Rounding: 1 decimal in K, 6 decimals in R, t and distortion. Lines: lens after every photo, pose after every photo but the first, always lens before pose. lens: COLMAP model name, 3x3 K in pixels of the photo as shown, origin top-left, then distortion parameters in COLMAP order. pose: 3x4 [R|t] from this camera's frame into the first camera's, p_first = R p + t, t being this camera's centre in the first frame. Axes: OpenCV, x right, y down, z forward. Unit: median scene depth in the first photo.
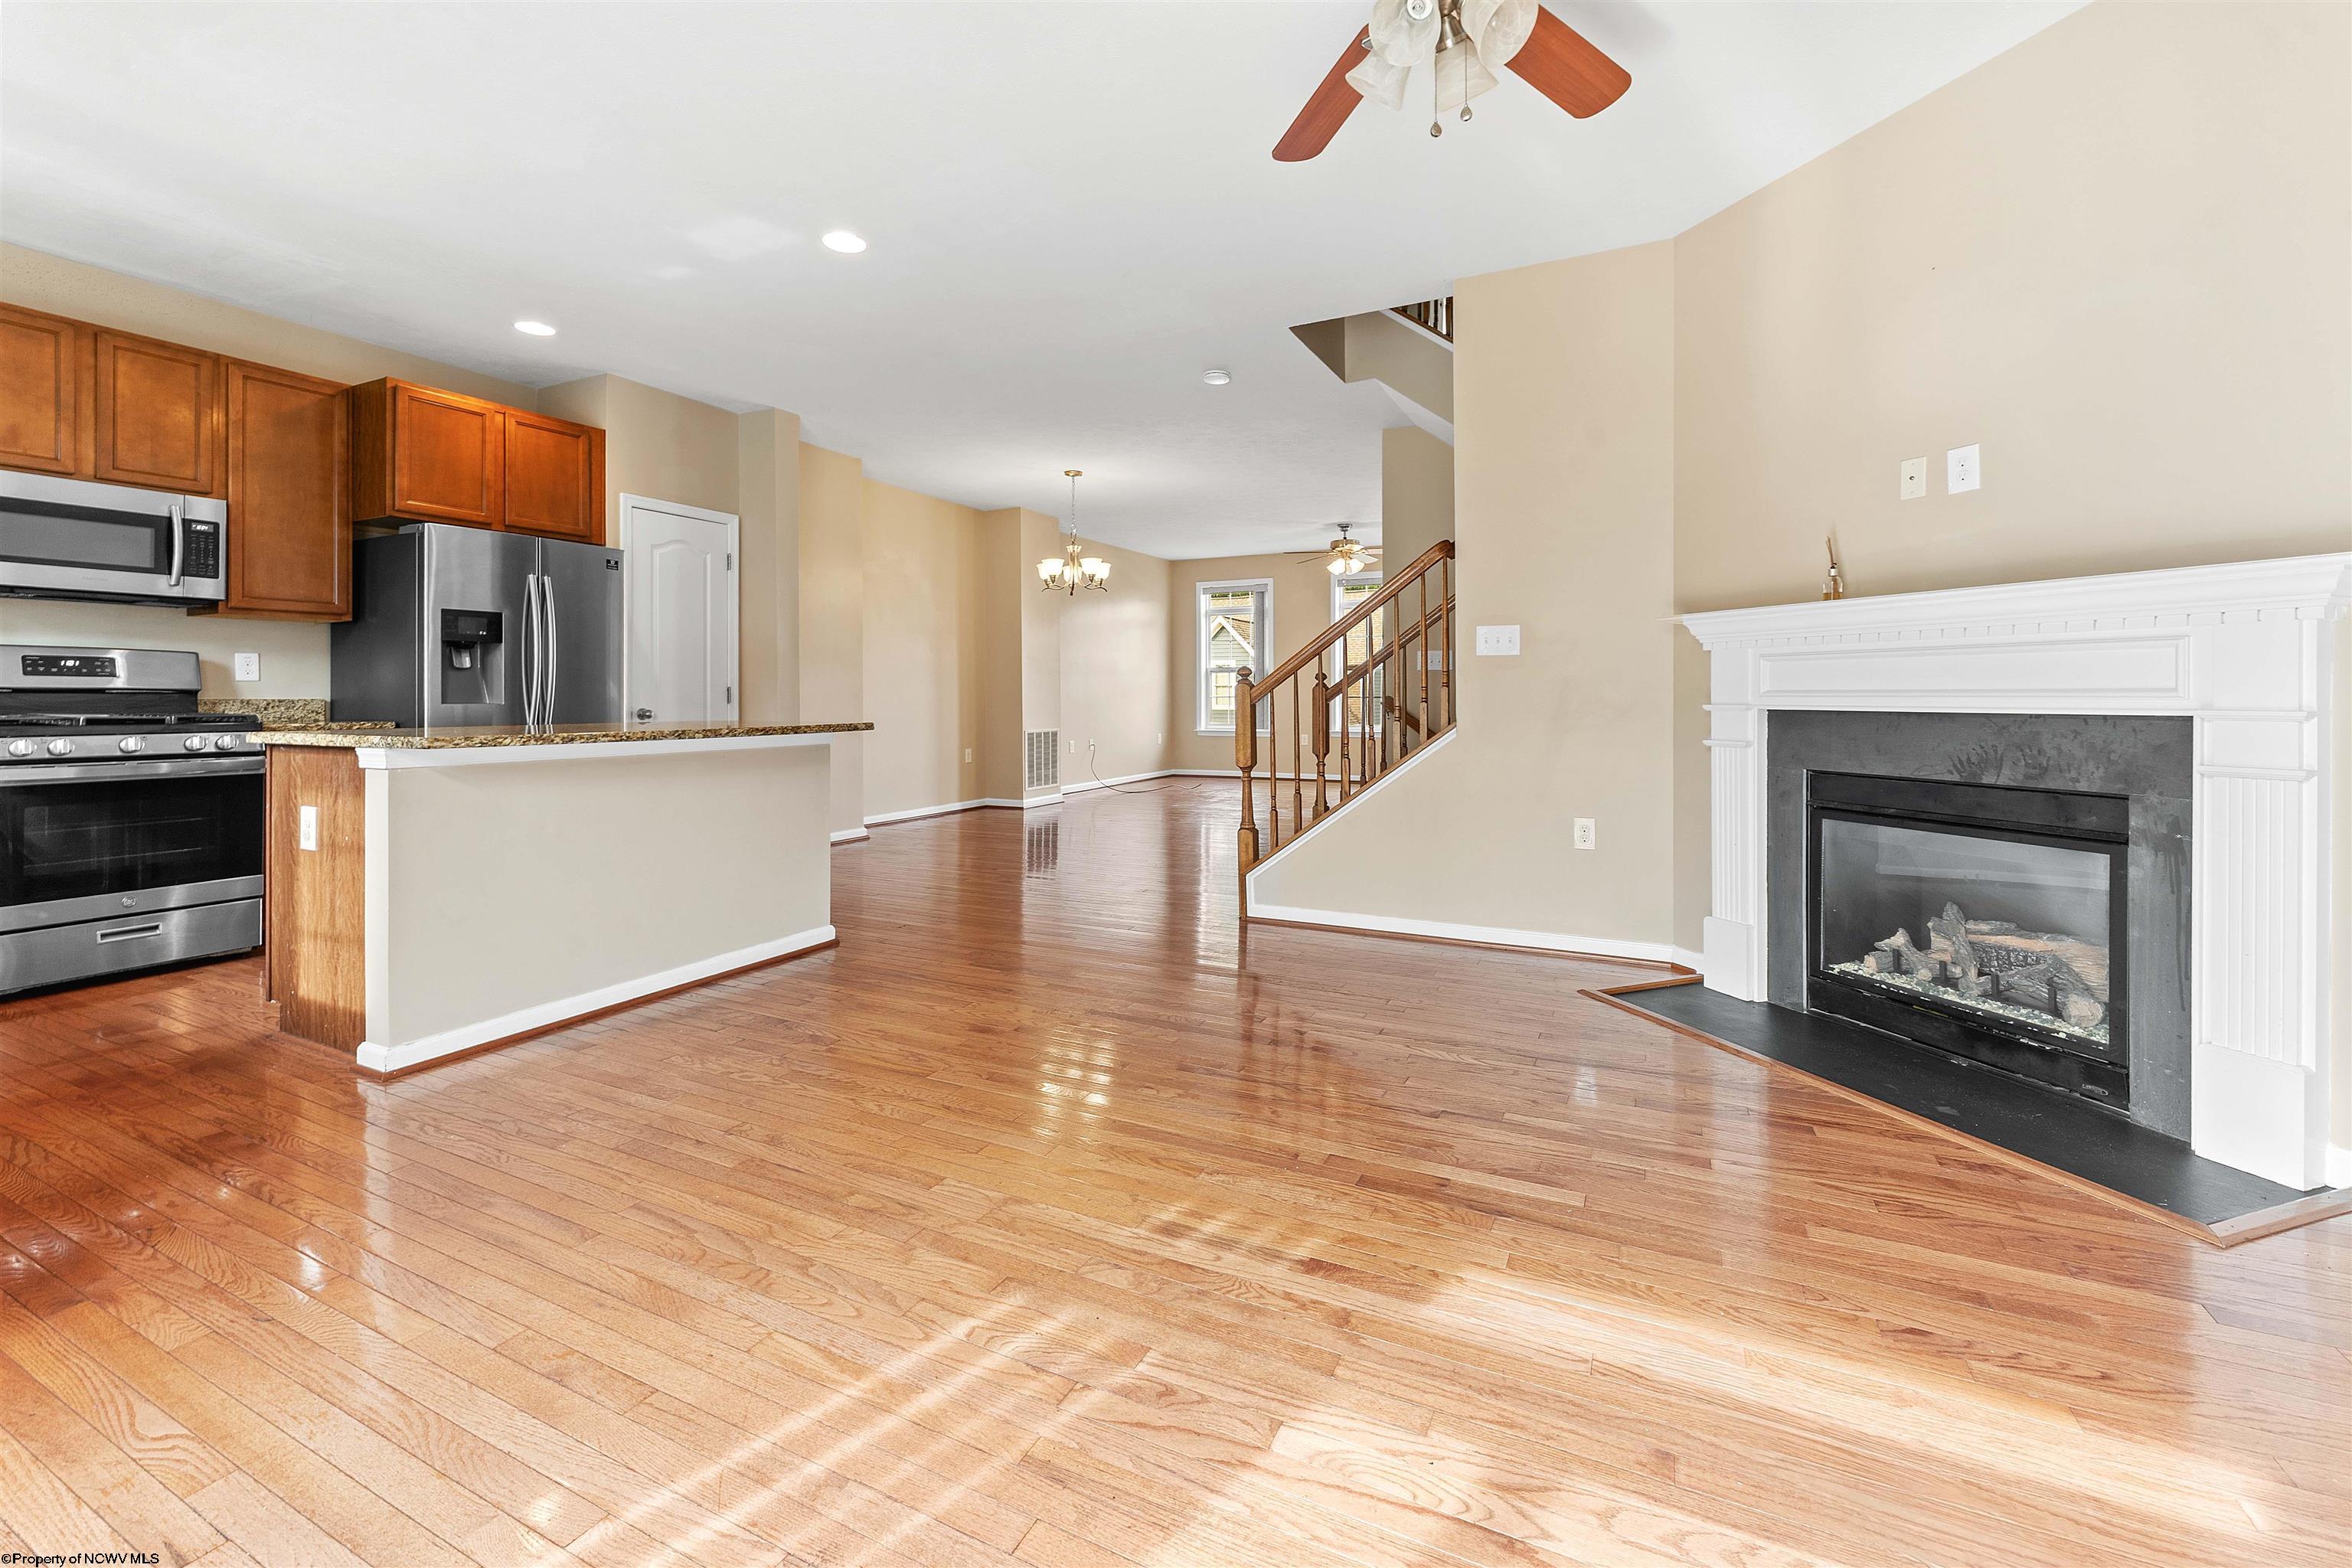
lens RADIAL K [[974.1, 0, 1210.0], [0, 974.1, 692.2], [0, 0, 1]] dist [0.001750, -0.000263]
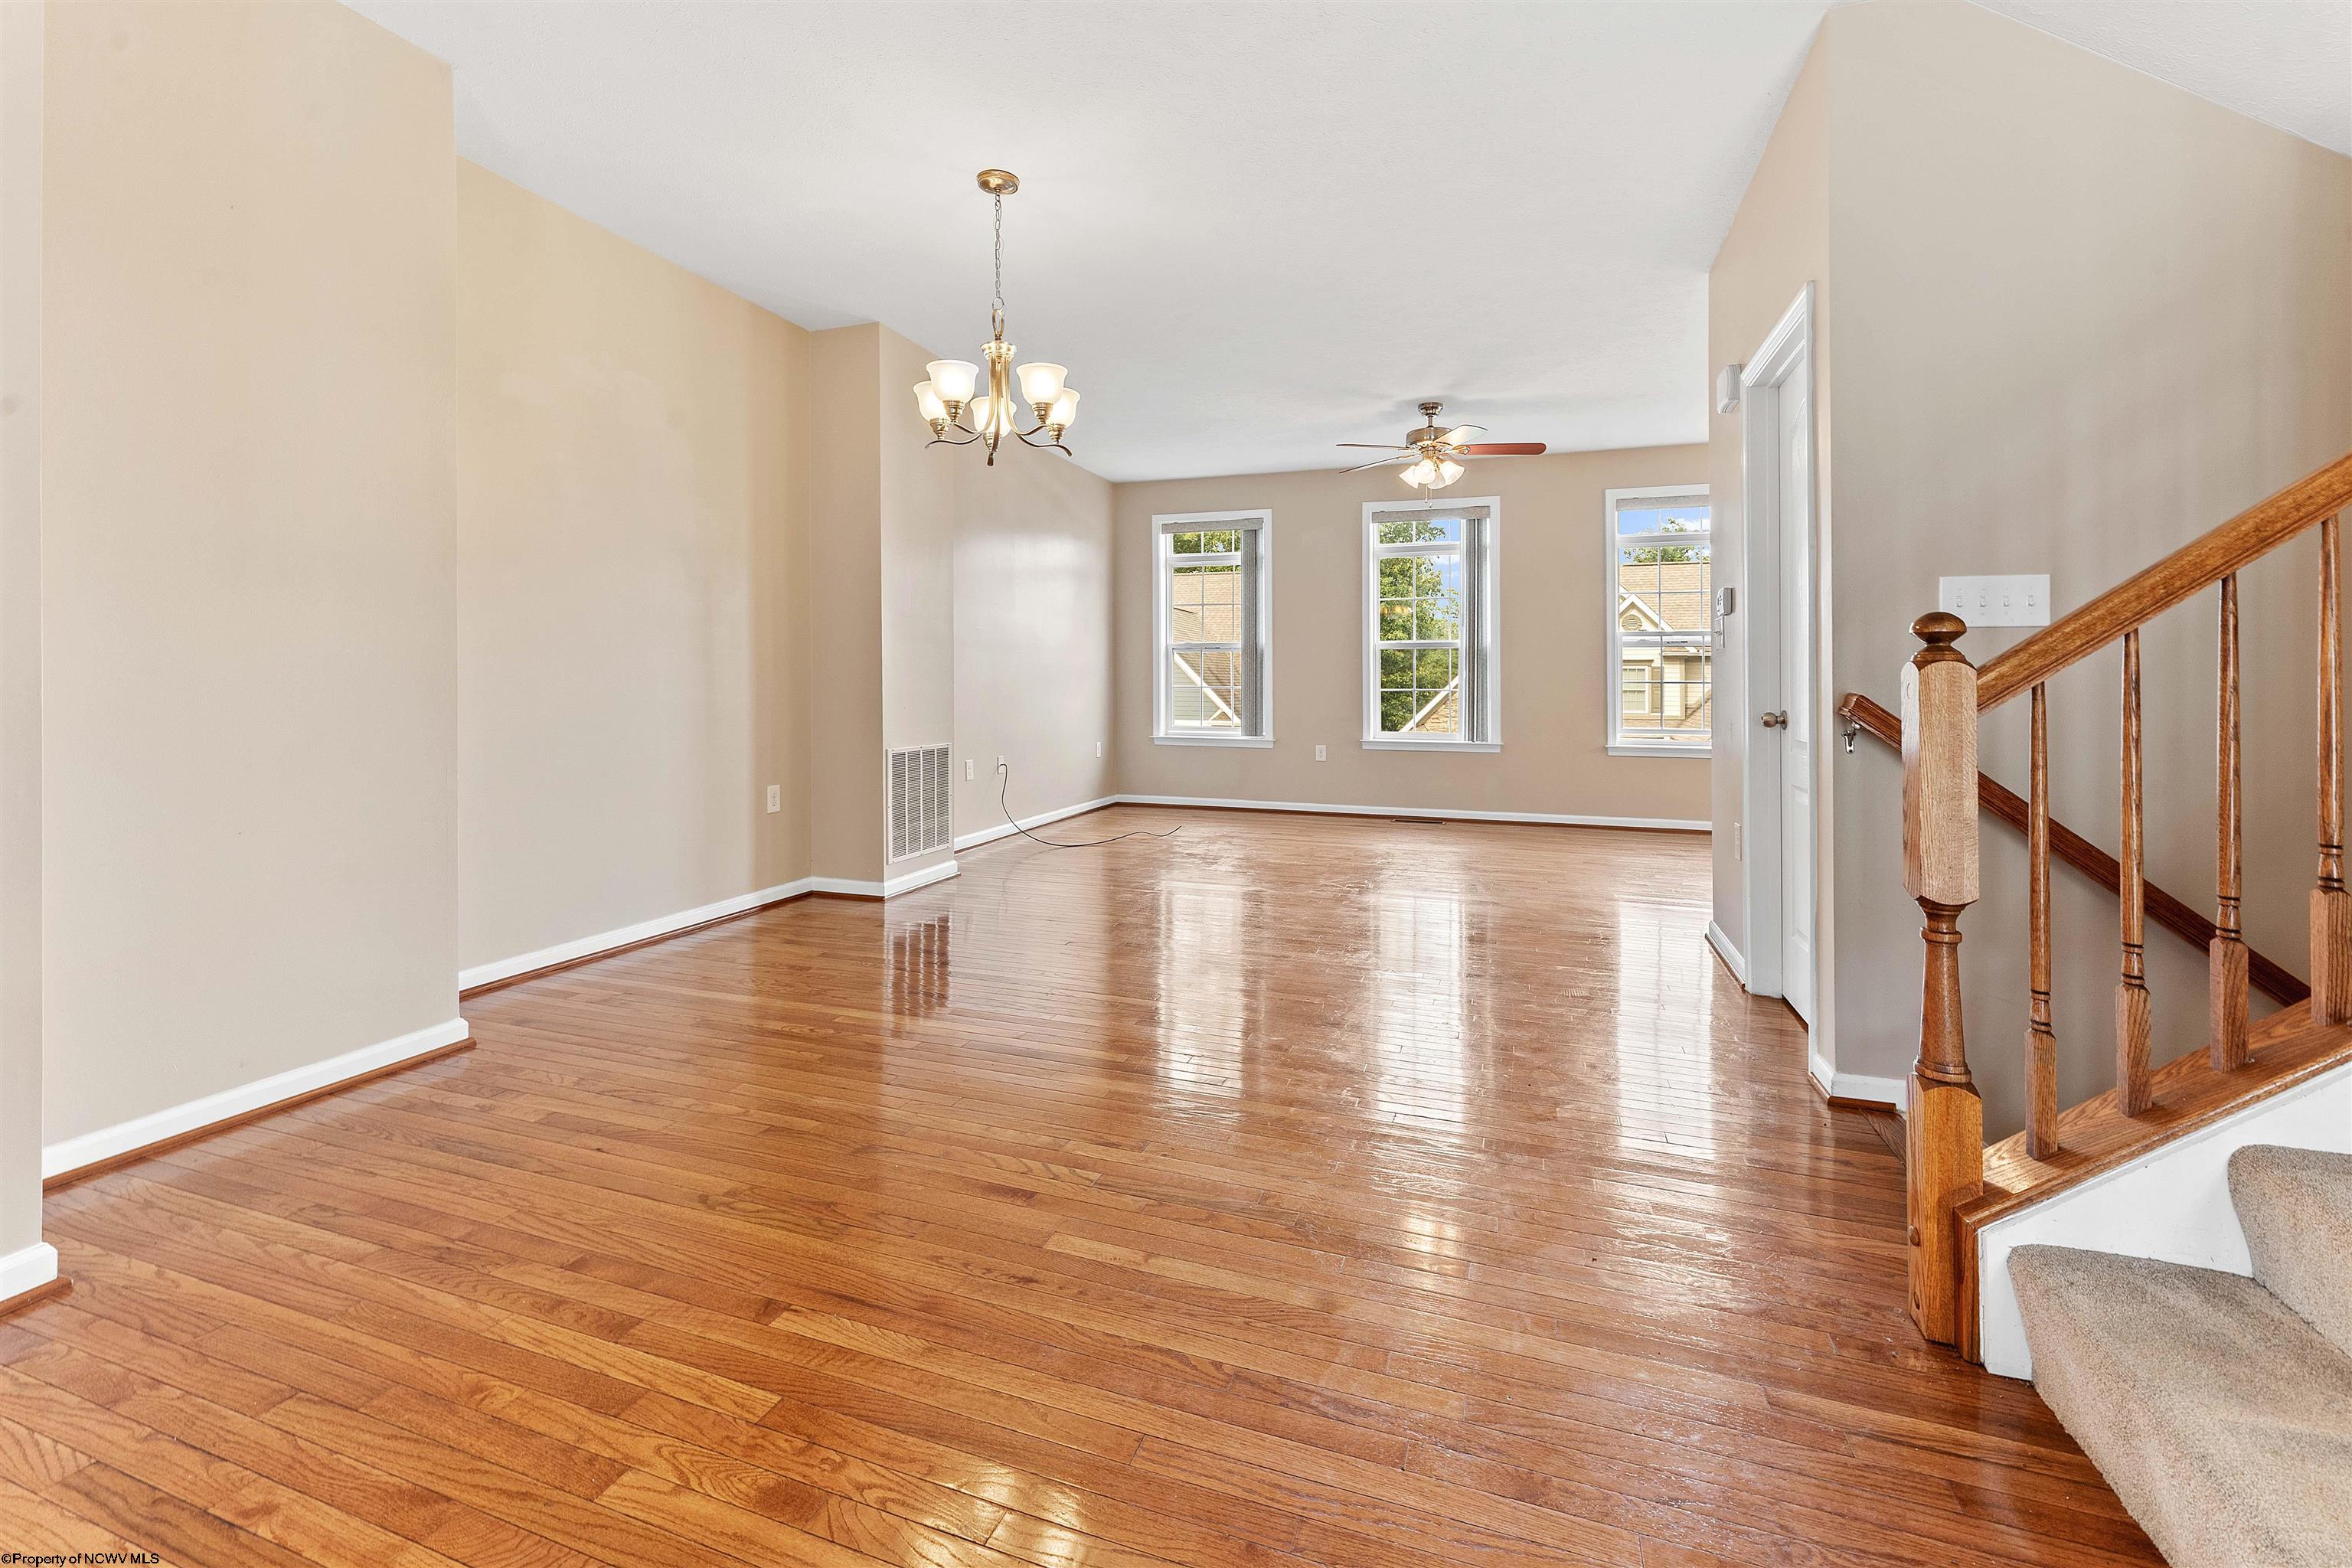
lens RADIAL K [[974.1, 0, 1171.3], [0, 974.1, 688.0], [0, 0, 1]] dist [0.001750, -0.000263]
pose [[0.996148, 0.007945, 0.087329, -0.190853], [-0.008730, 0.999925, 0.008613, 0.001542], [-0.087254, -0.009343, 0.996142, 1.056646]]
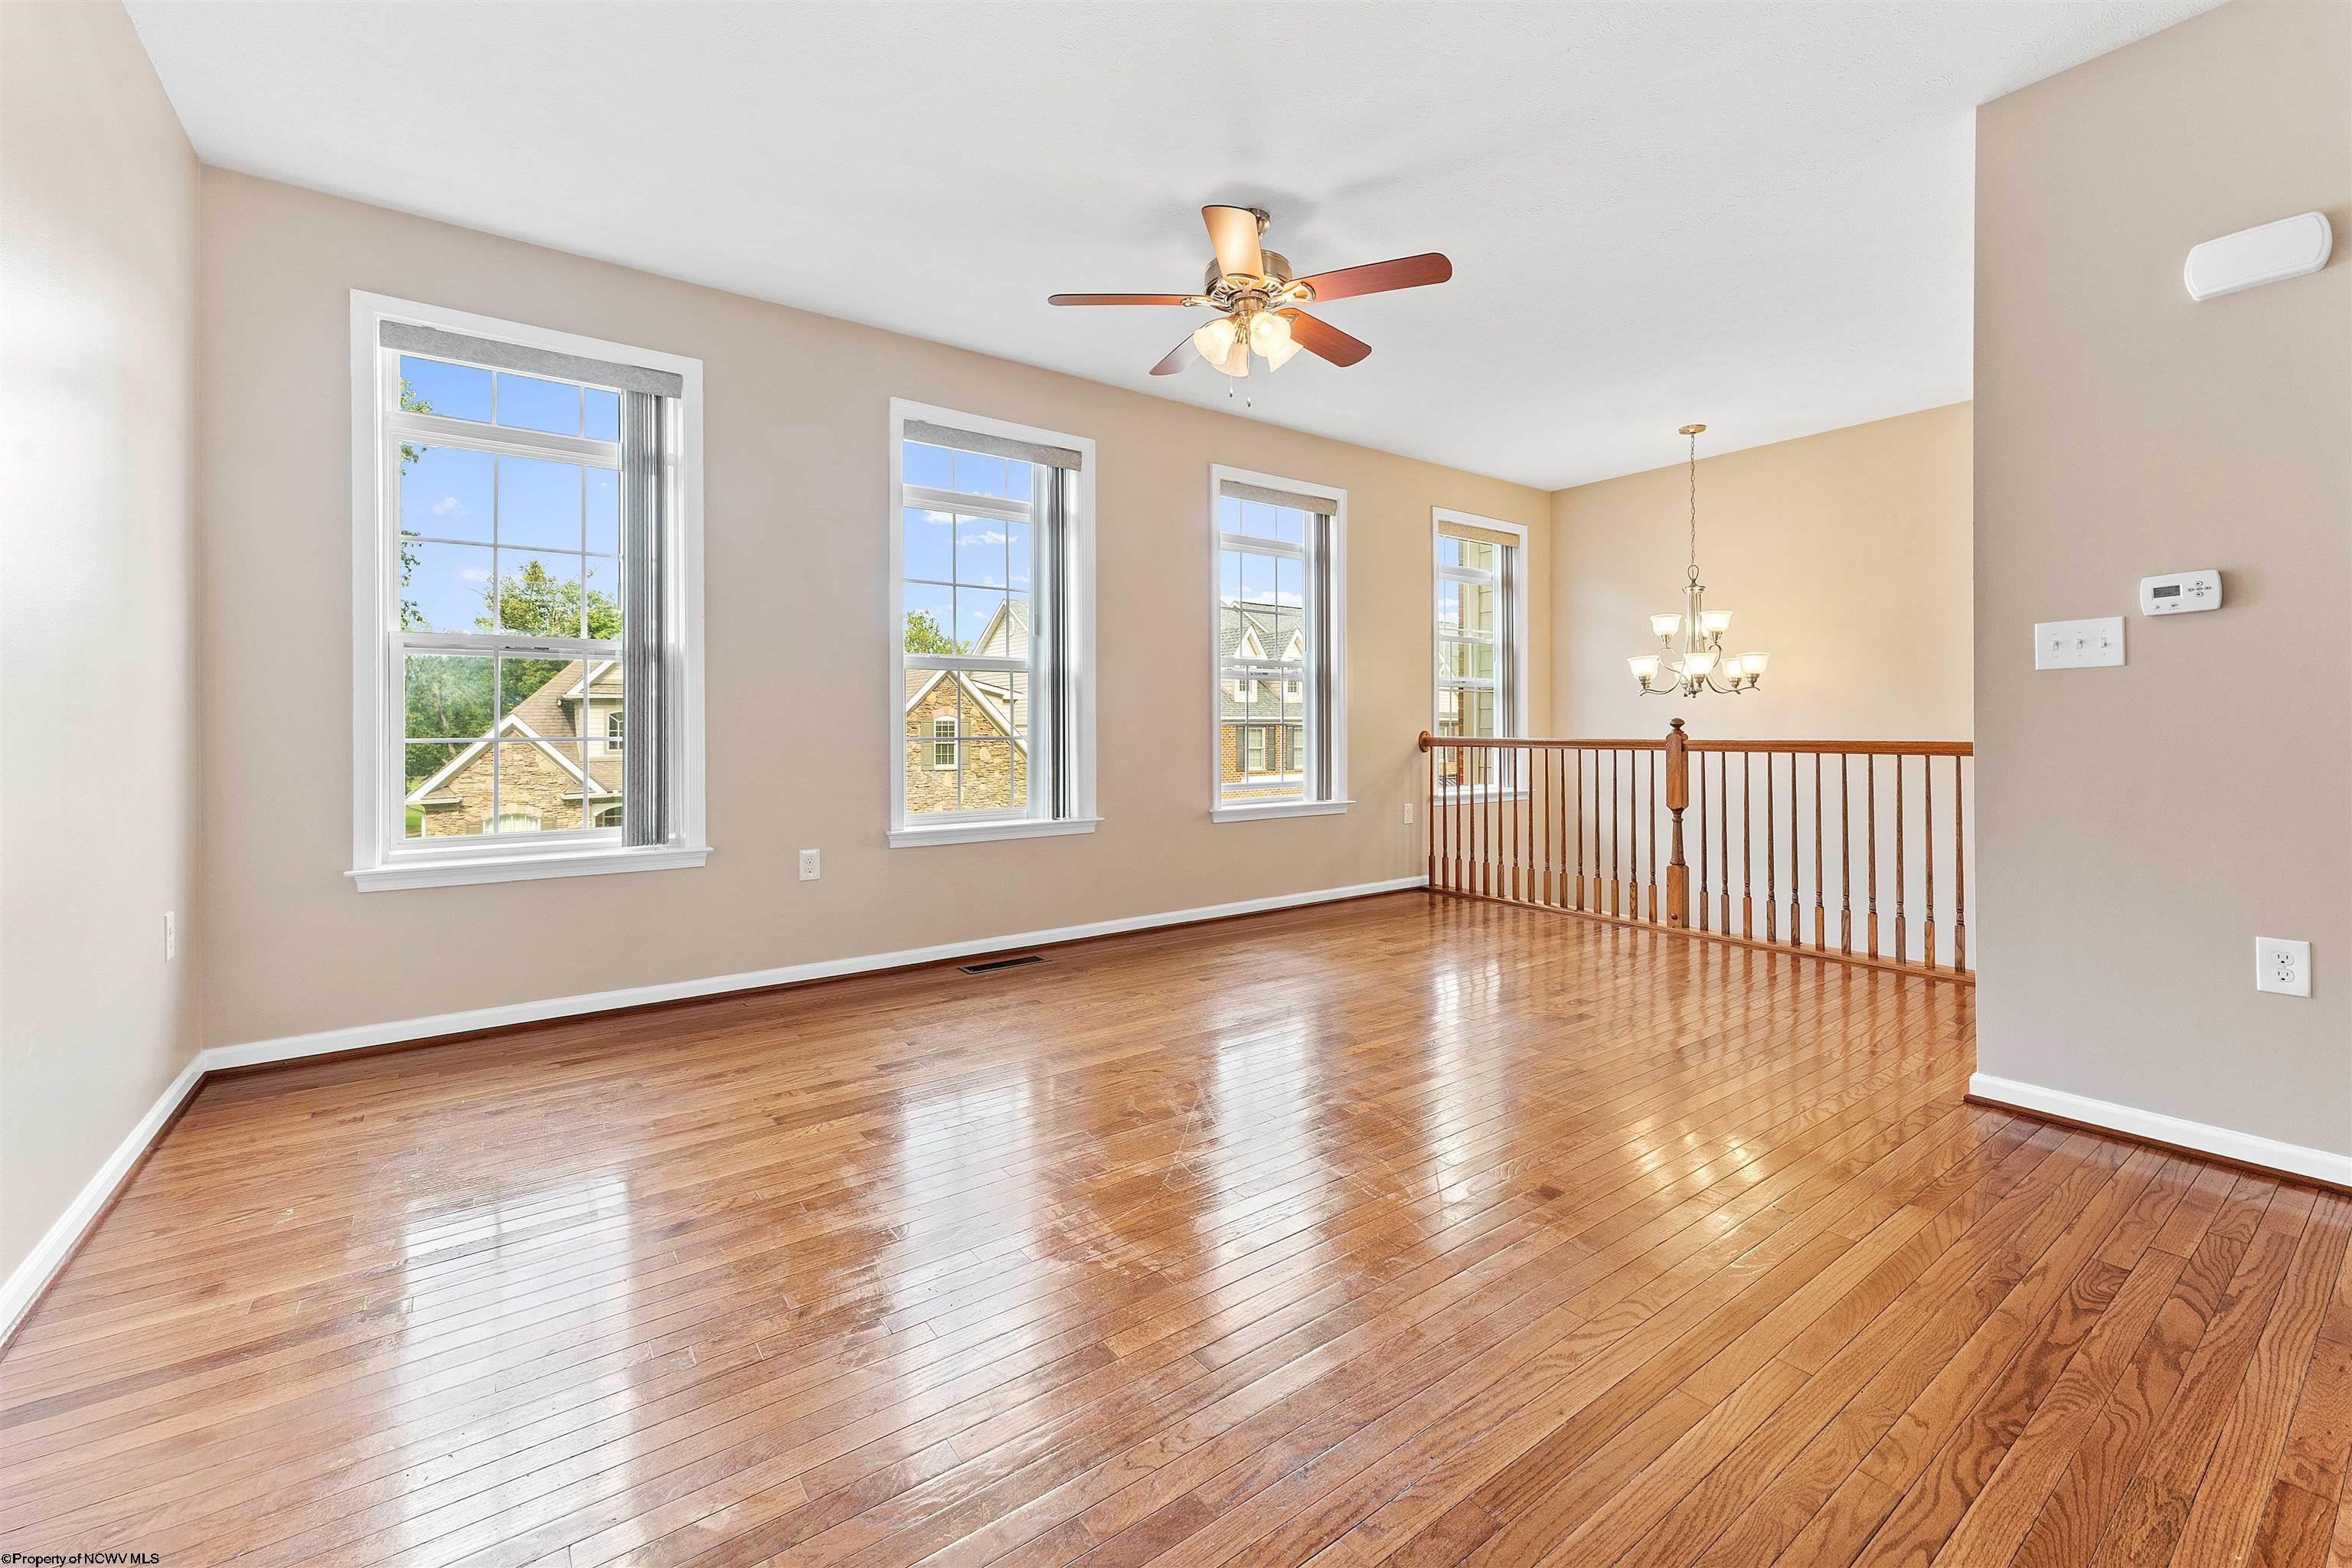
lens RADIAL K [[974.1, 0, 1203.0], [0, 974.1, 719.4], [0, 0, 1]] dist [0.001750, -0.000263]
pose [[0.488314, 0.010926, 0.872599, -0.407475], [-0.000788, 0.999927, -0.012080, 0.008446], [-0.872667, 0.005211, 0.488287, 2.214833]]
